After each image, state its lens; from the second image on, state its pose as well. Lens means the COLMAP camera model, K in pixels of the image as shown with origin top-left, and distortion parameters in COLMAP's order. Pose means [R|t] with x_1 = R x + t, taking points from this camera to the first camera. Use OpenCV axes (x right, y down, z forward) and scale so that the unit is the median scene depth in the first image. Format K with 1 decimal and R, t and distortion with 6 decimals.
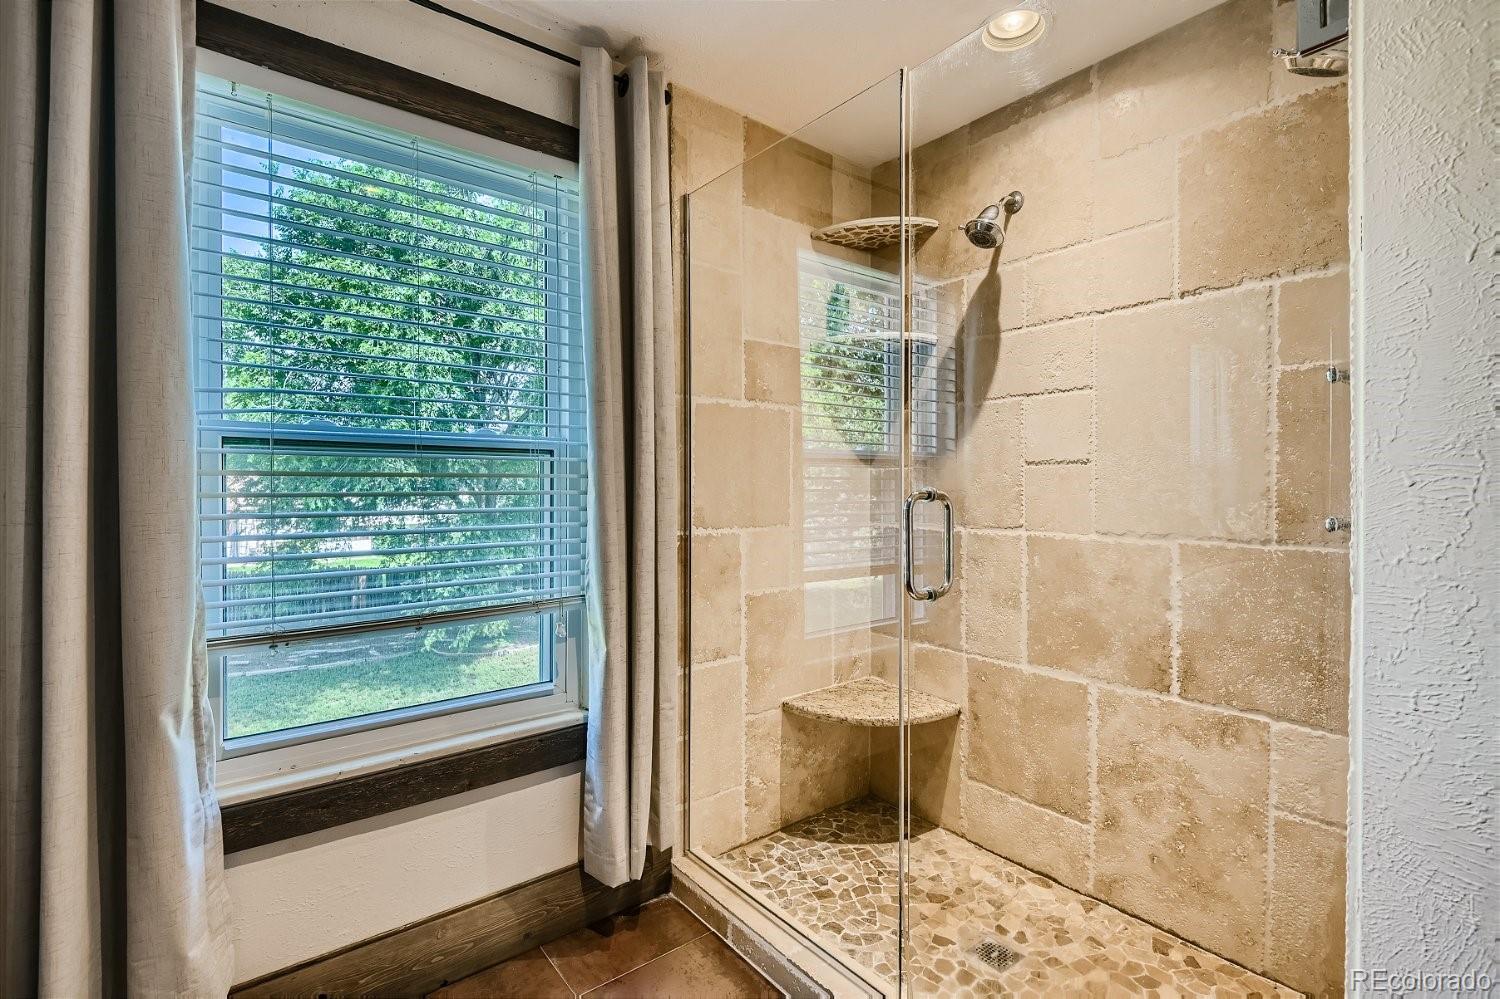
lens RADIAL K [[691.0, 0, 748.9], [0, 691.0, 489.7], [0, 0, 1]] dist [0.005955, -0.002375]
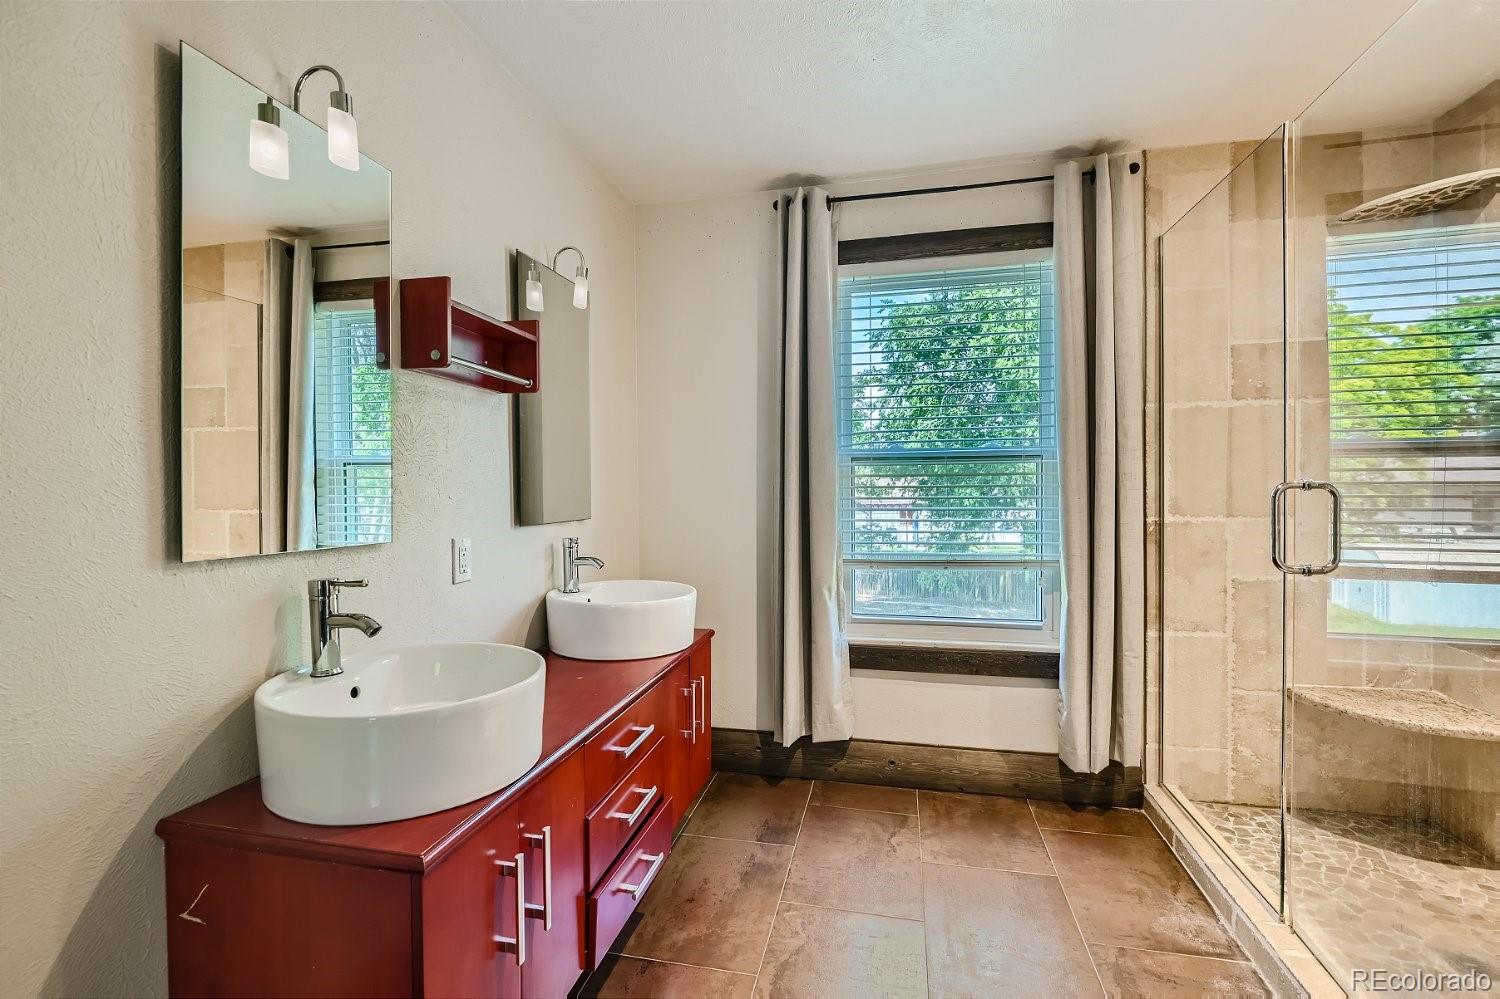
lens RADIAL K [[691.0, 0, 745.1], [0, 691.0, 494.3], [0, 0, 1]] dist [0.005955, -0.002375]
pose [[0.632129, 0.004159, -0.774852, 0.399939], [0.003678, 0.999958, 0.008368, 0.007592], [0.774854, -0.008140, 0.632087, -0.328999]]
